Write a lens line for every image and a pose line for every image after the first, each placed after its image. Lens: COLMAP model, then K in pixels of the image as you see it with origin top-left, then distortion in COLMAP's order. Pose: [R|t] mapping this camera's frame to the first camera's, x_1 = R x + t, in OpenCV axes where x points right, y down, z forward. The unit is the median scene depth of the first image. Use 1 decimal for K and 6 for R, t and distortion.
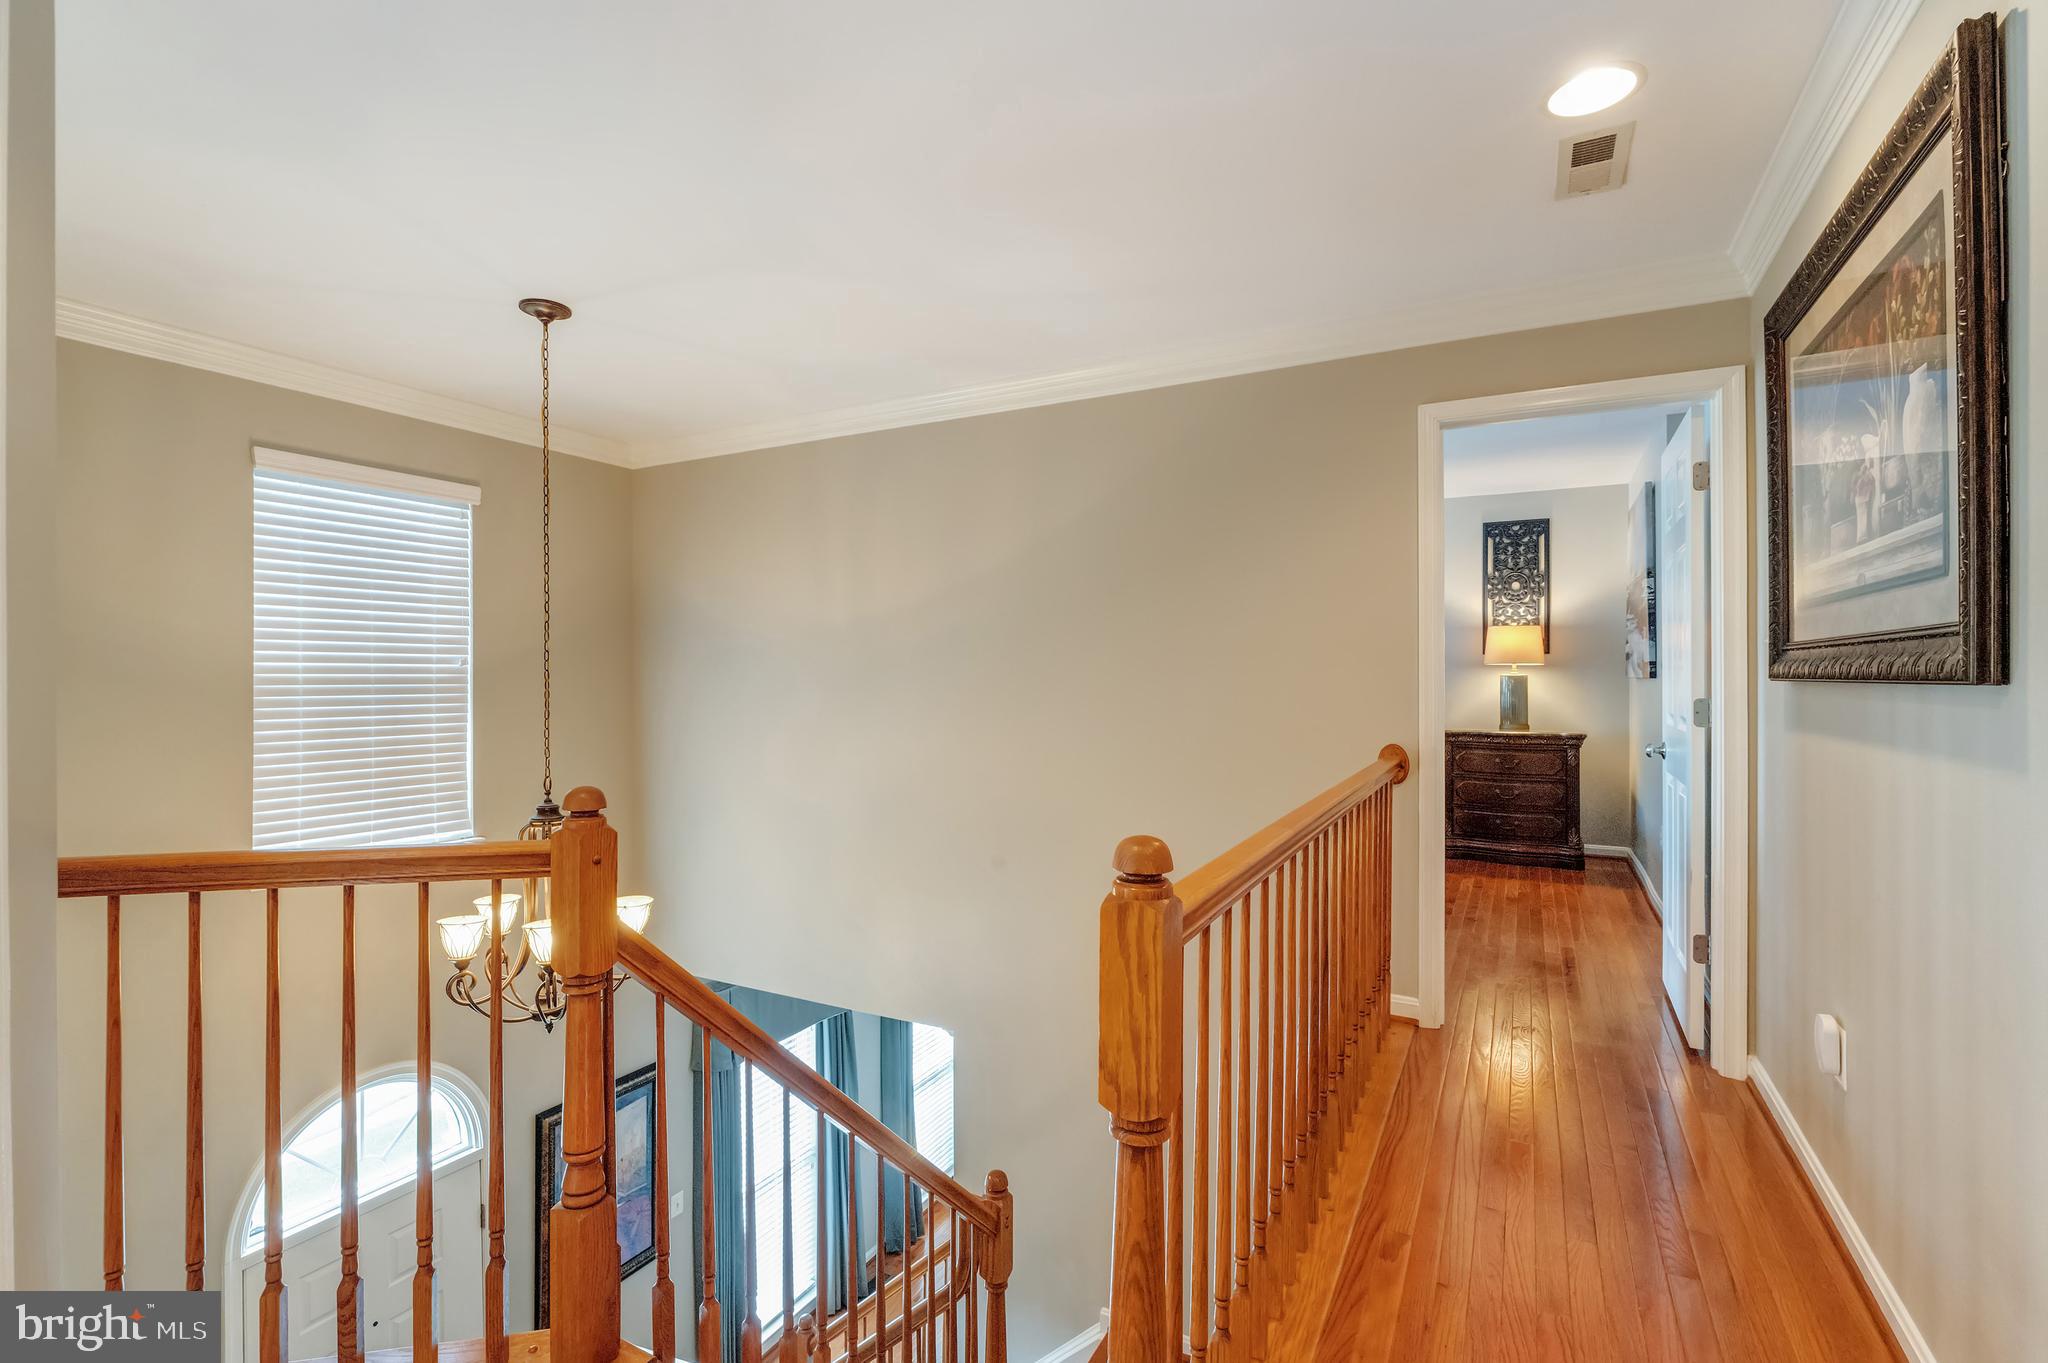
lens RADIAL K [[940.0, 0, 1022.1], [0, 940.0, 681.4], [0, 0, 1]] dist [0.032142, 0.000254]
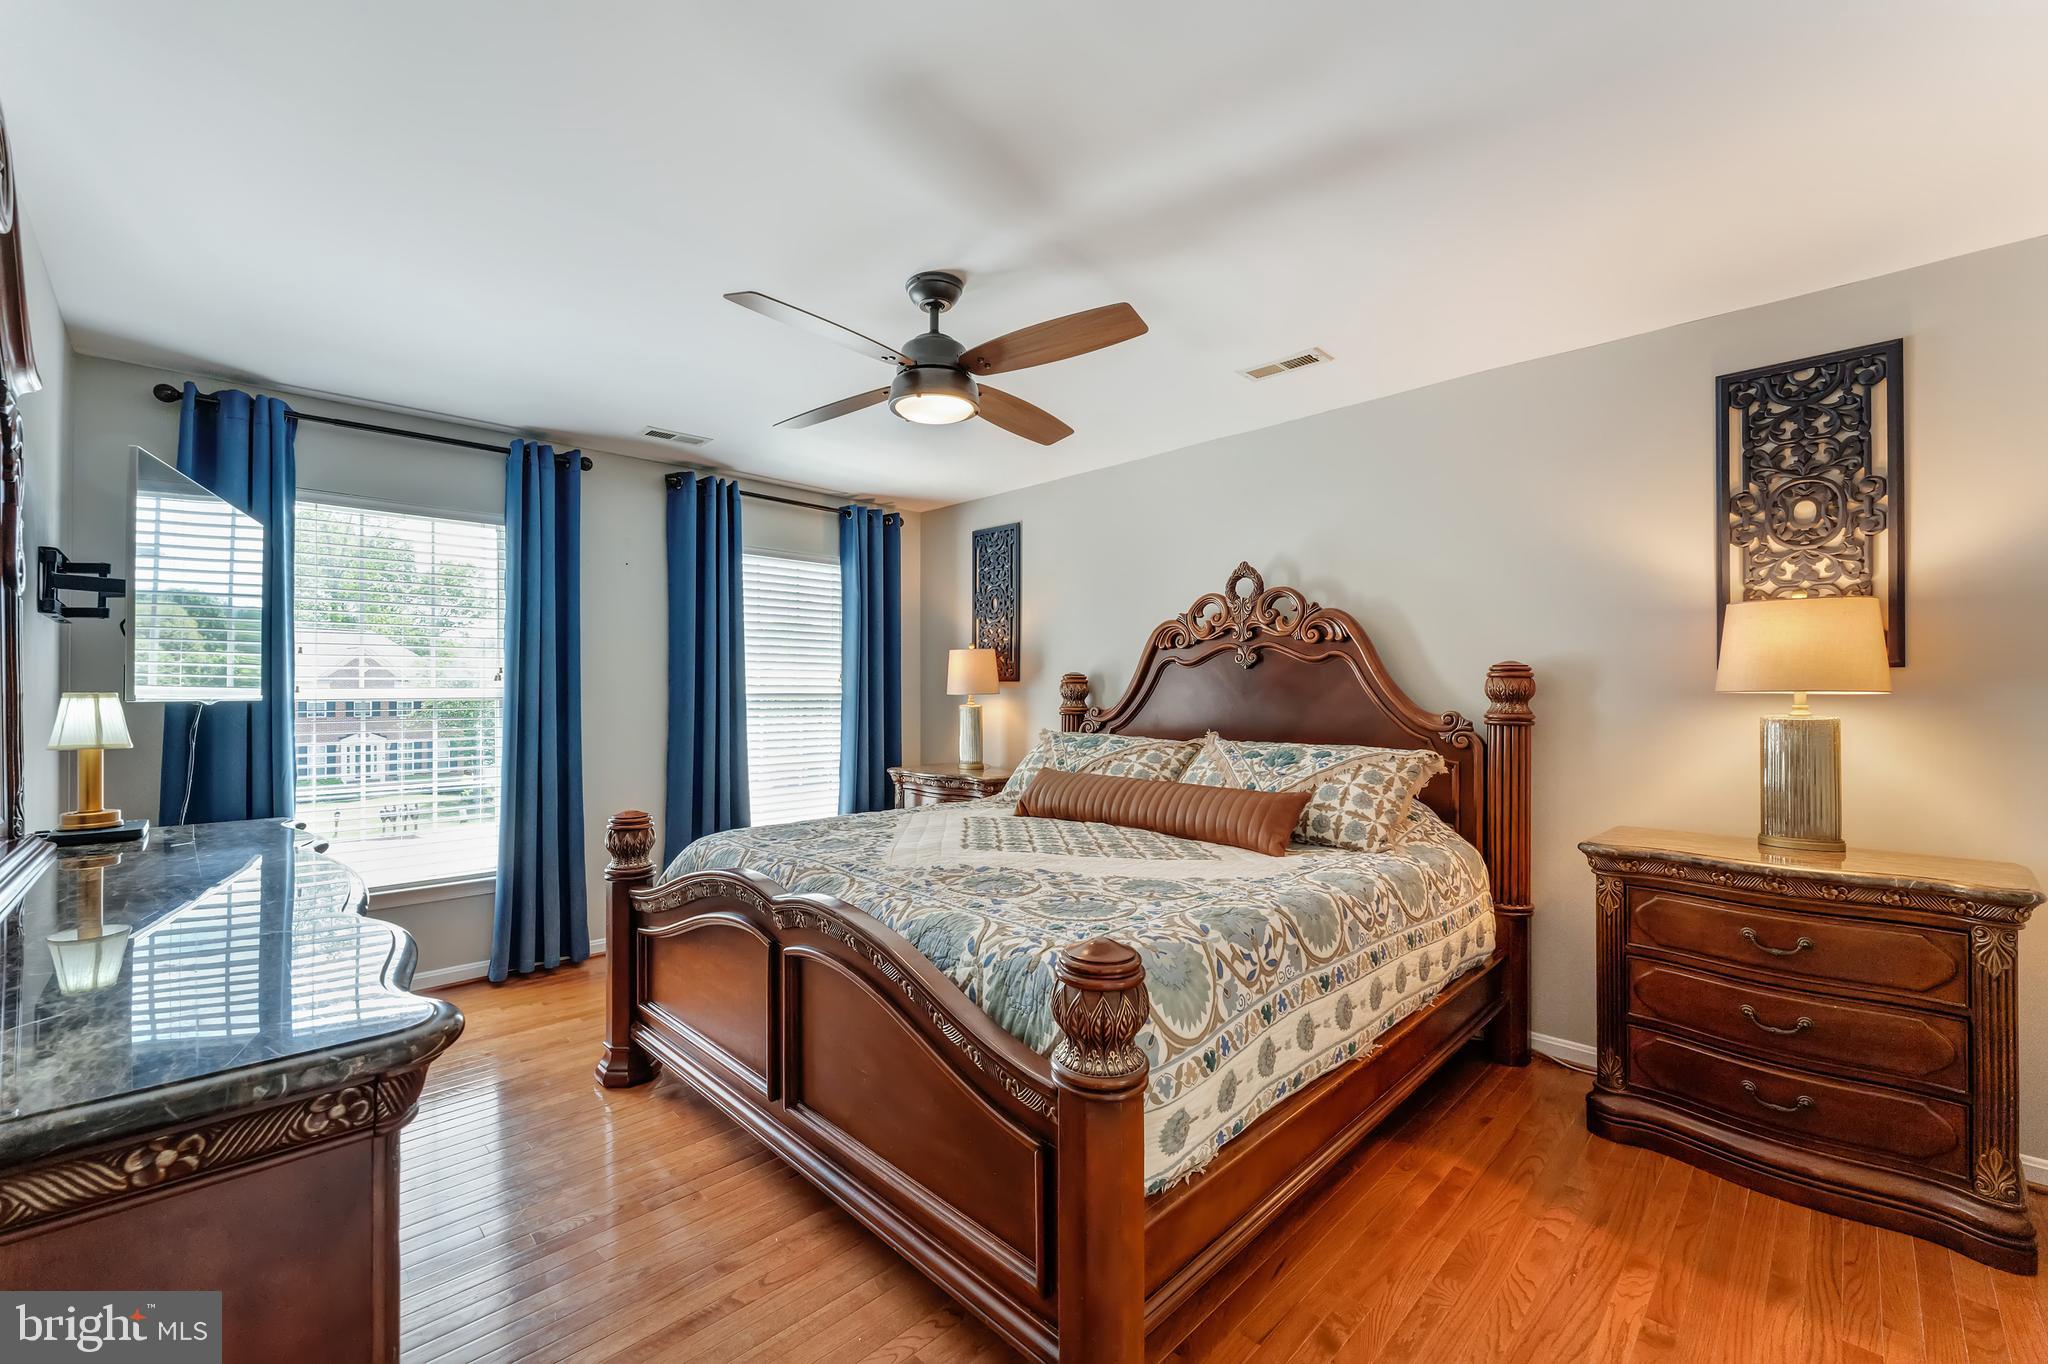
lens RADIAL K [[813.9, 0, 1026.3], [0, 813.9, 684.9], [0, 0, 1]] dist [0.000250, -0.000036]
pose [[0.958005, 0.006156, -0.286687, 0.286888], [-0.009324, 0.999910, -0.009685, -0.014450], [0.286601, 0.011952, 0.957975, 0.542983]]
